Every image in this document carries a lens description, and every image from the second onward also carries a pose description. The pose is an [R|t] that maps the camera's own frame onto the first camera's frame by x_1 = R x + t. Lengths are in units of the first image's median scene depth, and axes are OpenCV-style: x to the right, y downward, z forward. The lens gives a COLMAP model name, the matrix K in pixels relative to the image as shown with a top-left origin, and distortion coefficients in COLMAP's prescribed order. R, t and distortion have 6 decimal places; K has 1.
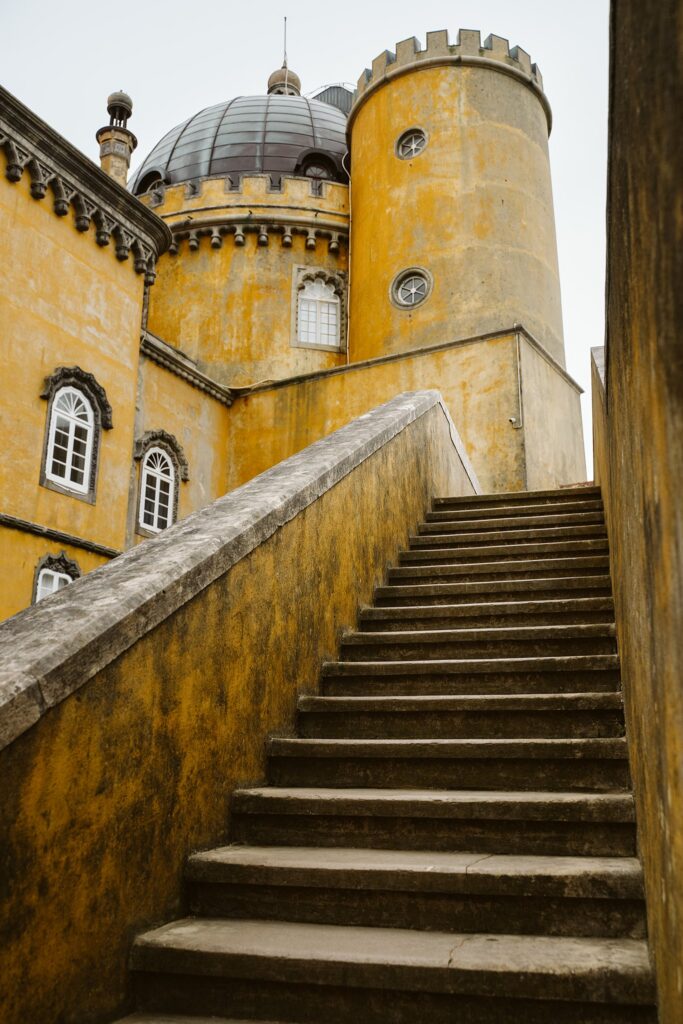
lens RADIAL K [[927.6, 0, 339.8], [0, 927.6, 481.8], [0, 0, 1]] dist [0.010288, 0.003542]
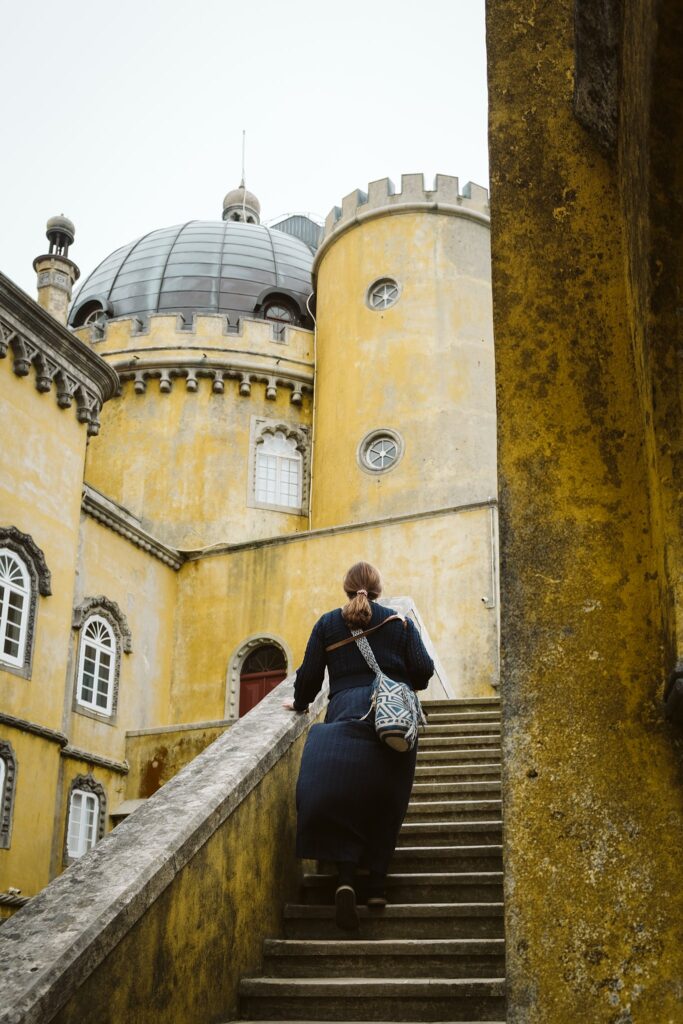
lens RADIAL K [[1513.4, 0, 341.5], [0, 1513.4, 512.0], [0, 0, 1]] dist [0.028401, 0.059628]
pose [[0.997223, 0.022525, 0.070992, -0.067942], [-0.019703, 0.998997, -0.040208, -0.084789], [-0.071827, 0.038698, 0.996666, -0.504080]]
